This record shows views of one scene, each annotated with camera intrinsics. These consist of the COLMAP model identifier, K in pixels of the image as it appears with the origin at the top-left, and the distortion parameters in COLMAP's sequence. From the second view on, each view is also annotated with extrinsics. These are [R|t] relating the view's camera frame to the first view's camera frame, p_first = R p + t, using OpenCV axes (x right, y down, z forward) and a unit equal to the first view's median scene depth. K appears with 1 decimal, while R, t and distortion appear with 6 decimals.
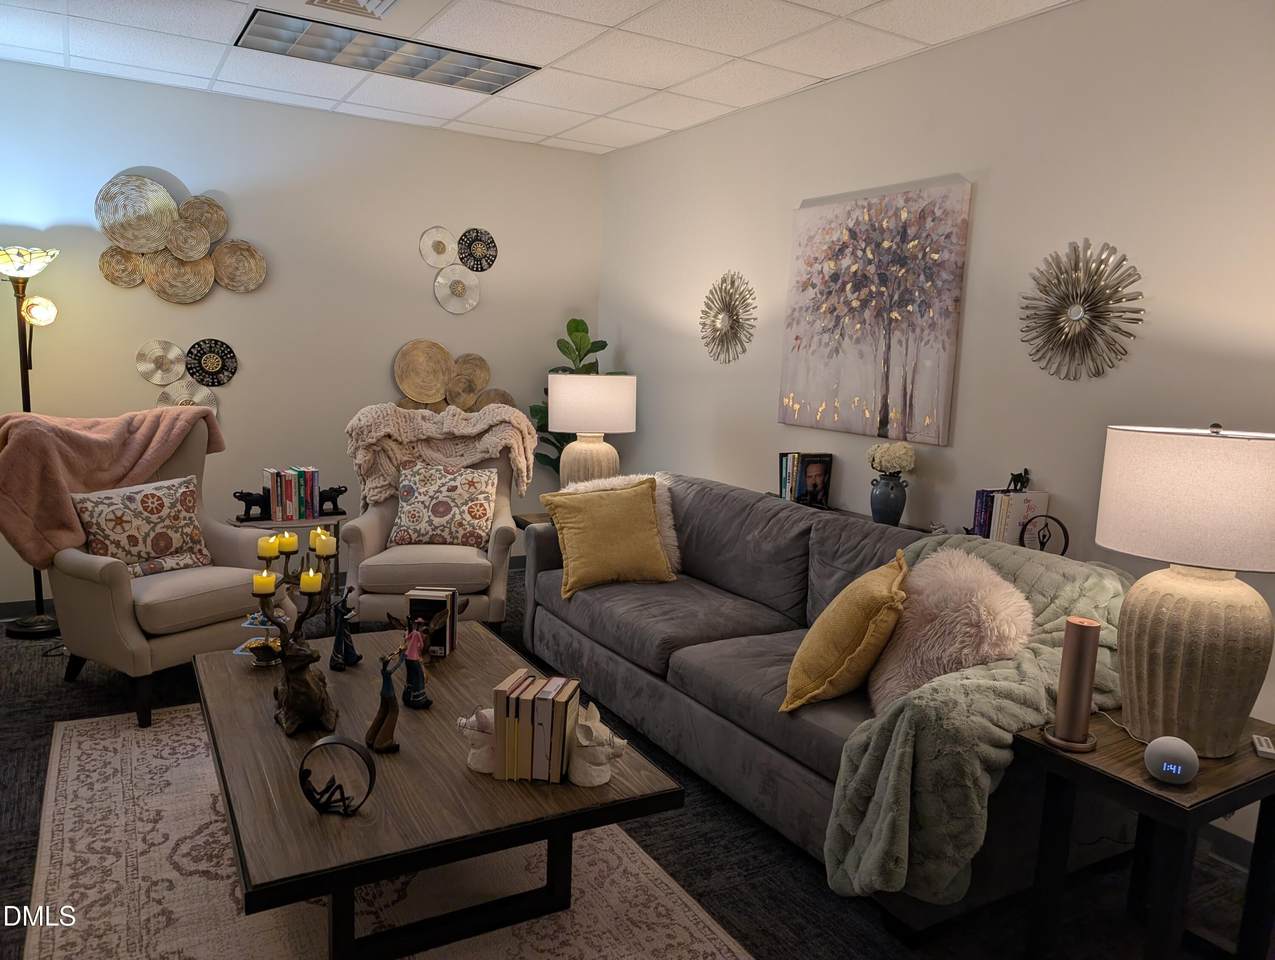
lens RADIAL K [[900.6, 0, 638.6], [0, 900.6, 483.2], [0, 0, 1]] dist [-0.004034, 0.001163]
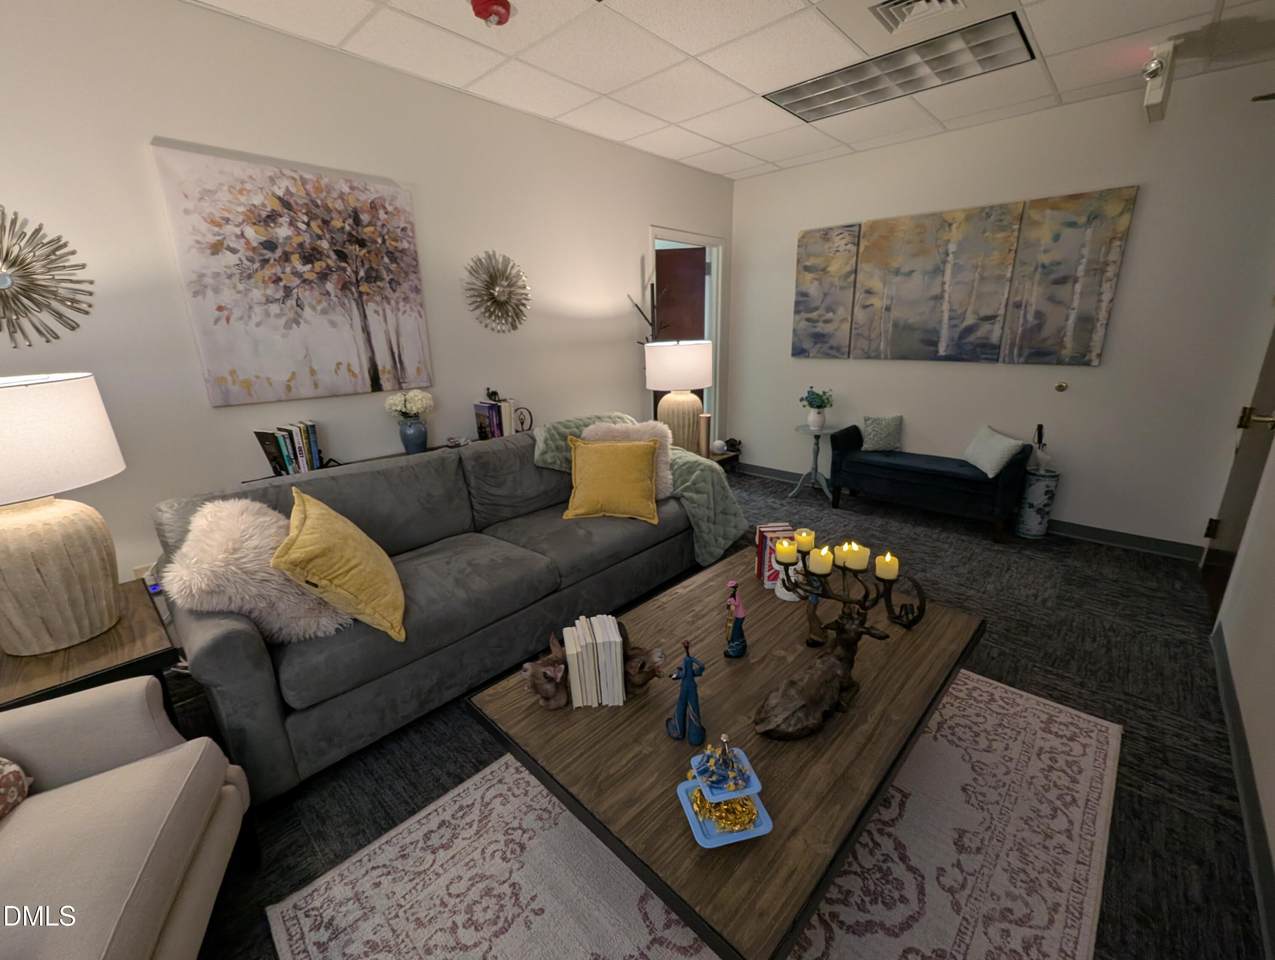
lens RADIAL K [[522.3, 0, 642.0], [0, 522.3, 472.7], [0, 0, 1]] dist [0.000395, -0.000140]
pose [[-0.280880, -0.287885, 0.915548, -0.527771], [0.153655, 0.928157, 0.338990, -0.136640], [-0.947363, 0.235894, -0.216466, 0.847393]]
